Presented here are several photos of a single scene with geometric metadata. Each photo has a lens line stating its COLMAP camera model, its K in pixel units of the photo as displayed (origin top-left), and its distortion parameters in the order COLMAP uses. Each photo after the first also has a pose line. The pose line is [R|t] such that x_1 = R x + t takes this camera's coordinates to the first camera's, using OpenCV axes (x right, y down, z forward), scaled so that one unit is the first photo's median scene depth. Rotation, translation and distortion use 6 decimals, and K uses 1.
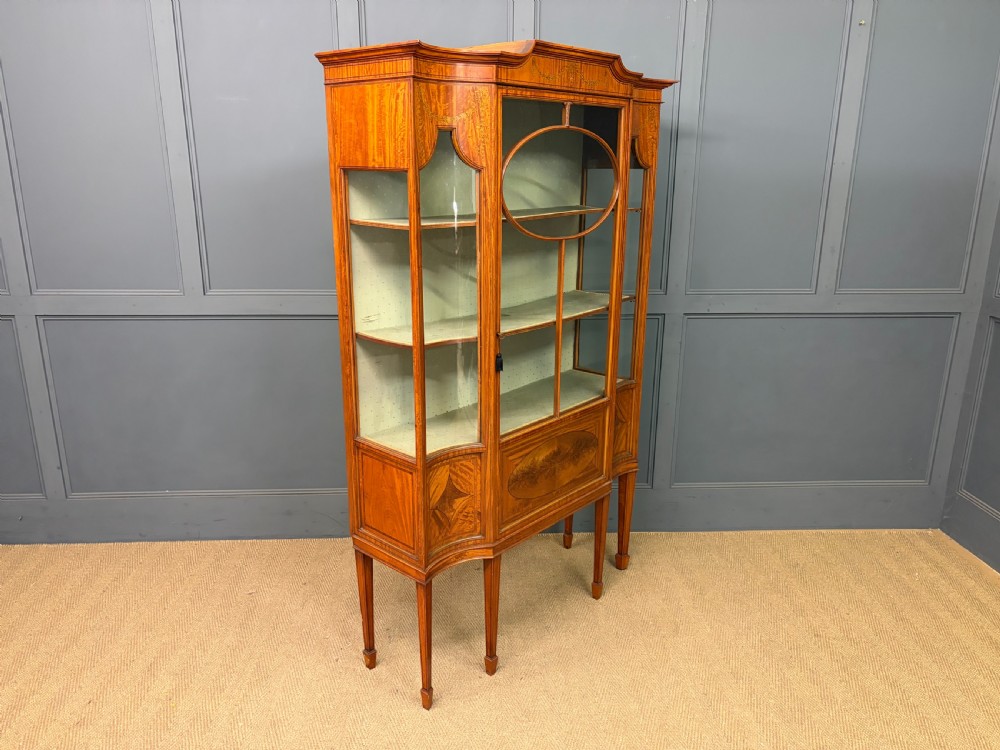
lens RADIAL K [[760.1, 0, 500.8], [0, 760.1, 370.7], [0, 0, 1]] dist [0.031907, -0.043124]
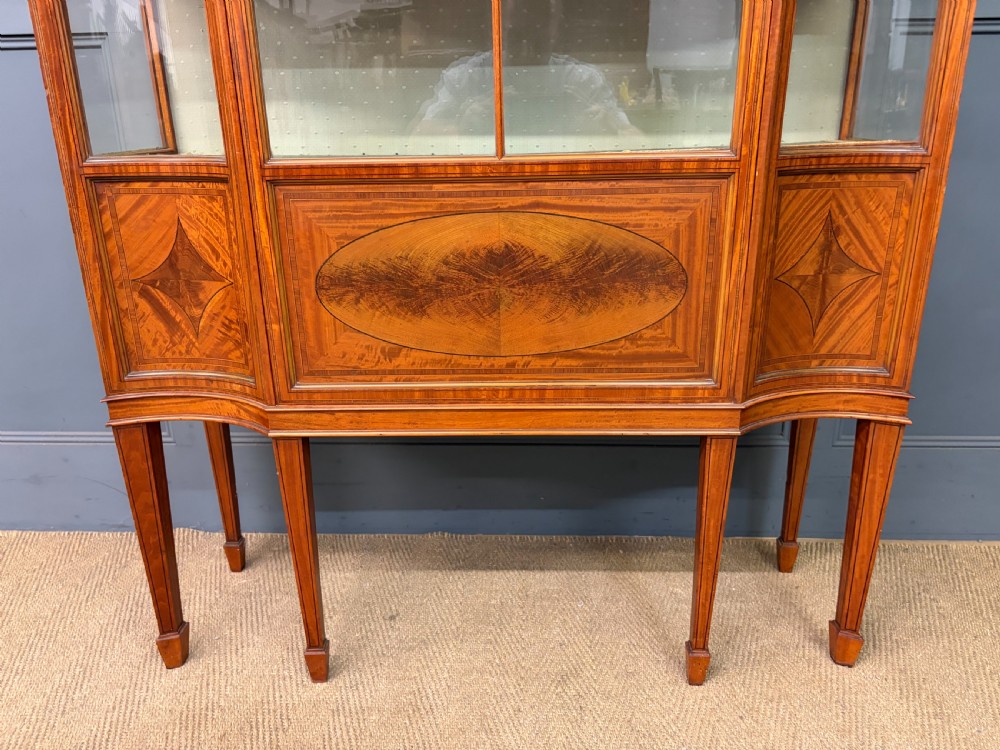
lens RADIAL K [[760.1, 0, 503.6], [0, 760.1, 374.5], [0, 0, 1]] dist [0.031907, -0.043124]
pose [[0.648110, 0.234497, -0.724544, 0.416831], [-0.187512, 0.971259, 0.146614, 0.121779], [0.738101, 0.040839, 0.673453, 0.826472]]
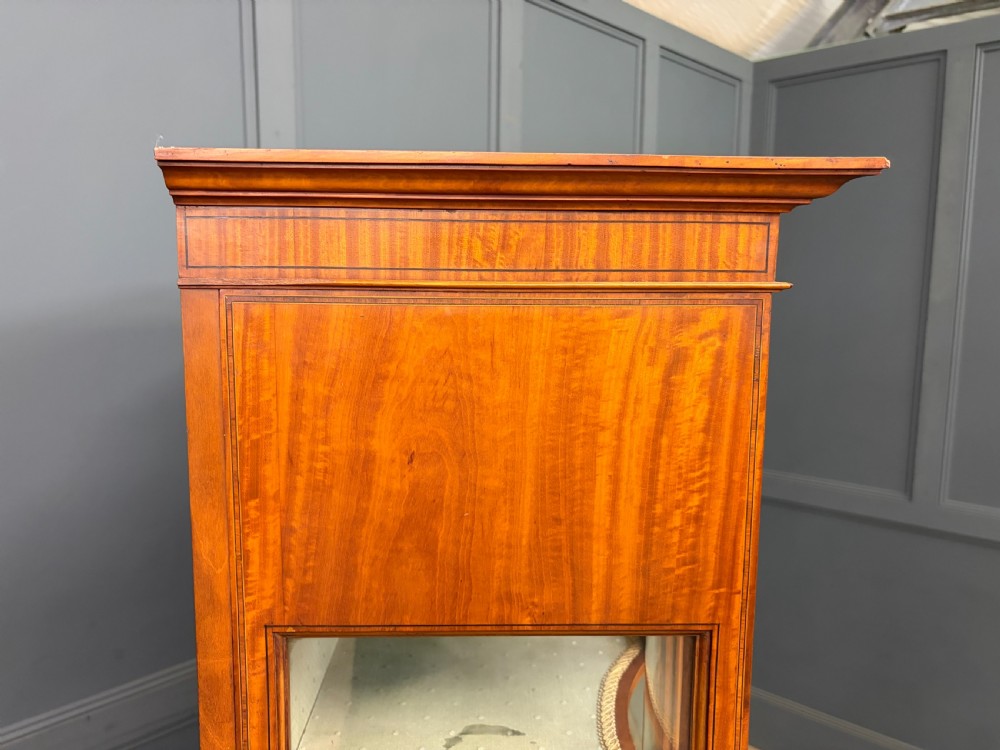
lens RADIAL K [[760.1, 0, 499.4], [0, 760.1, 376.9], [0, 0, 1]] dist [0.031907, -0.043124]
pose [[0.717096, -0.088498, 0.691334, -0.288352], [0.183704, 0.980831, -0.064993, -0.288588], [-0.672329, 0.173607, 0.719607, 0.712910]]
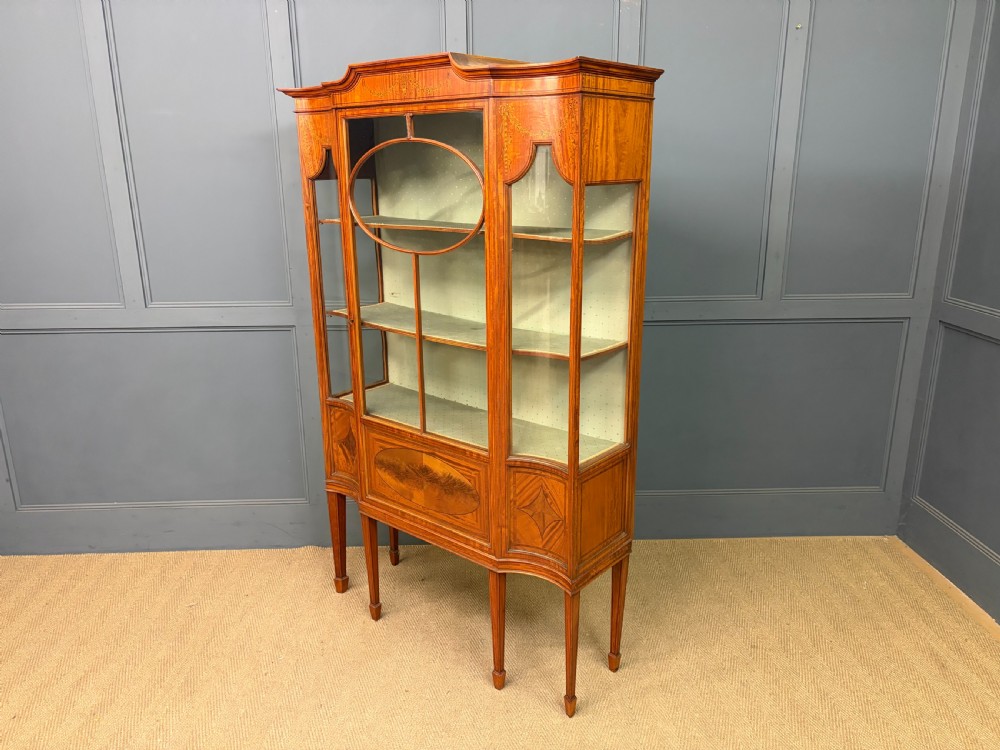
lens RADIAL K [[760.1, 0, 499.8], [0, 760.1, 373.5], [0, 0, 1]] dist [0.031907, -0.043124]
pose [[0.026881, 0.265131, -0.963838, 1.106653], [-0.260261, 0.932790, 0.249332, -0.311390], [0.965164, 0.244147, 0.094078, 1.086719]]
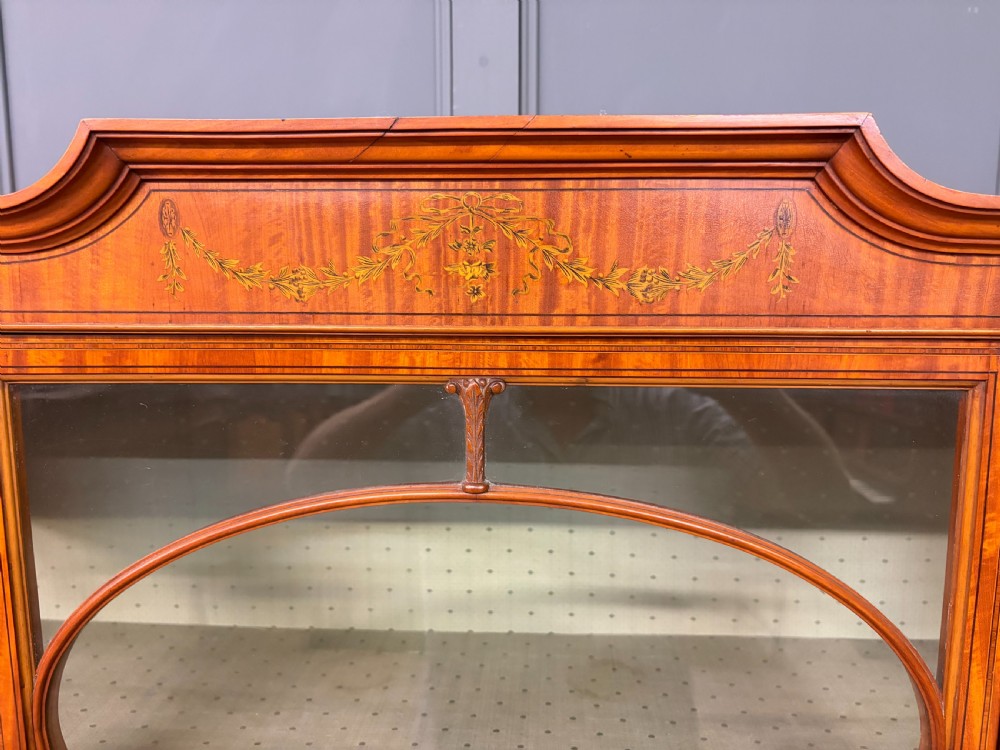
lens RADIAL K [[760.1, 0, 503.0], [0, 760.1, 376.7], [0, 0, 1]] dist [0.031907, -0.043124]
pose [[0.630941, 0.109076, -0.768125, 0.245303], [-0.205295, 0.978249, -0.029716, -0.343543], [0.748176, 0.176441, 0.639610, 0.863279]]
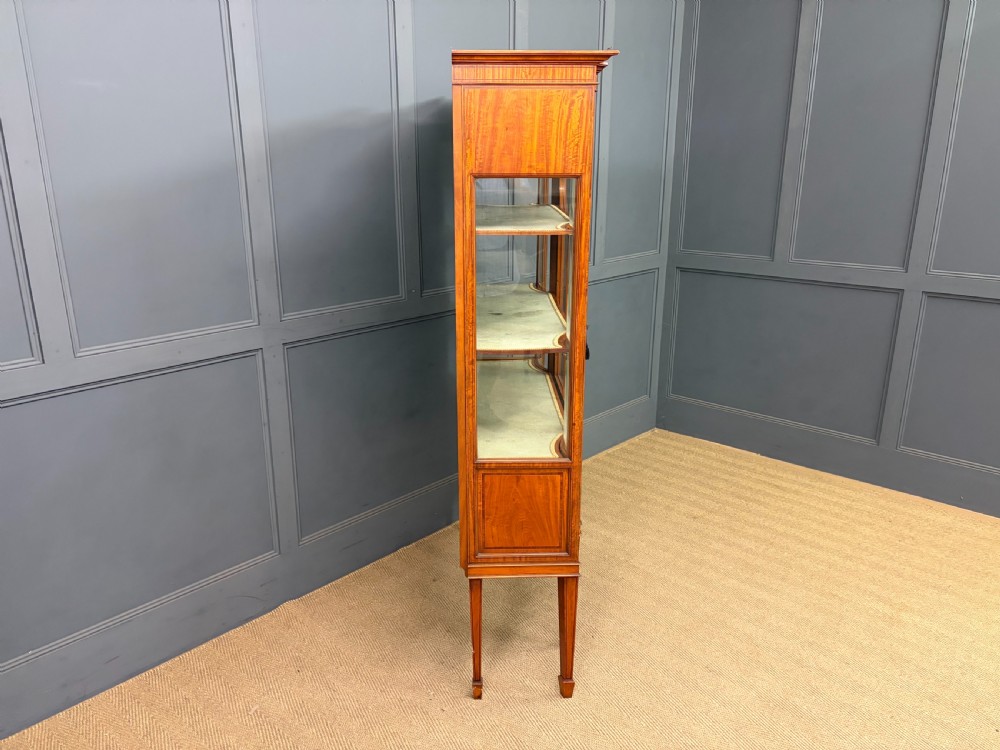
lens RADIAL K [[760.1, 0, 498.3], [0, 760.1, 370.1], [0, 0, 1]] dist [0.031907, -0.043124]
pose [[0.716739, -0.200168, 0.667996, -0.787980], [0.192154, 0.977524, 0.086744, -0.098990], [-0.670345, 0.066185, 0.739092, 0.282254]]
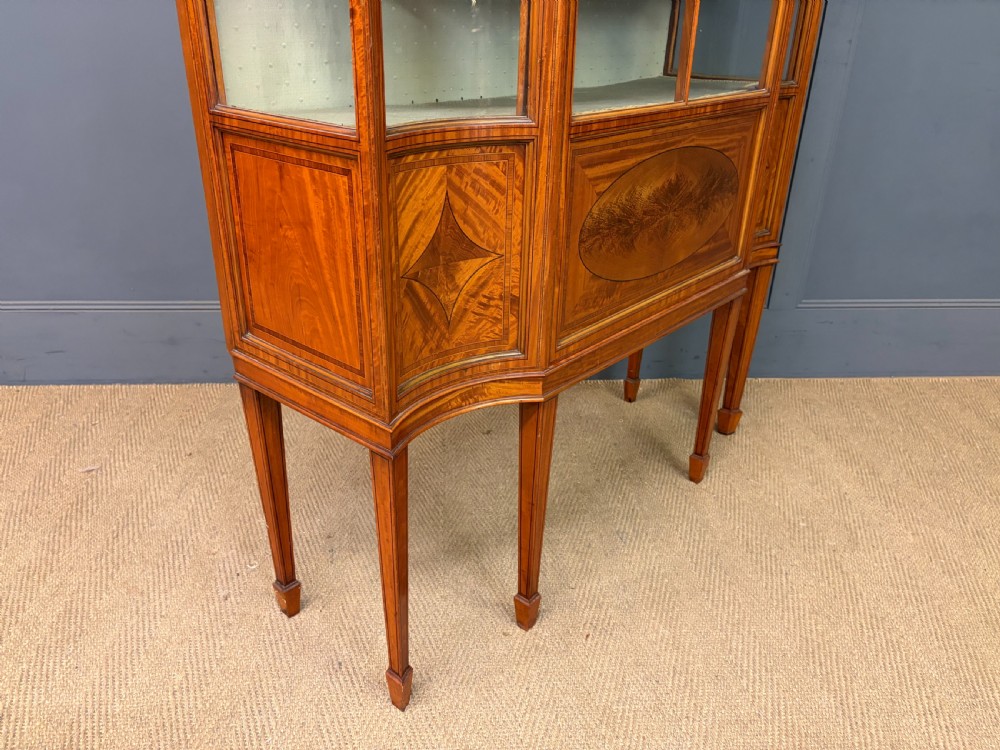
lens RADIAL K [[760.1, 0, 495.5], [0, 760.1, 384.1], [0, 0, 1]] dist [0.031907, -0.043124]
pose [[0.999819, 0.006195, 0.017972, -0.048129], [-0.009279, 0.984180, 0.176926, 0.162204], [-0.016592, -0.177061, 0.984060, 0.579650]]
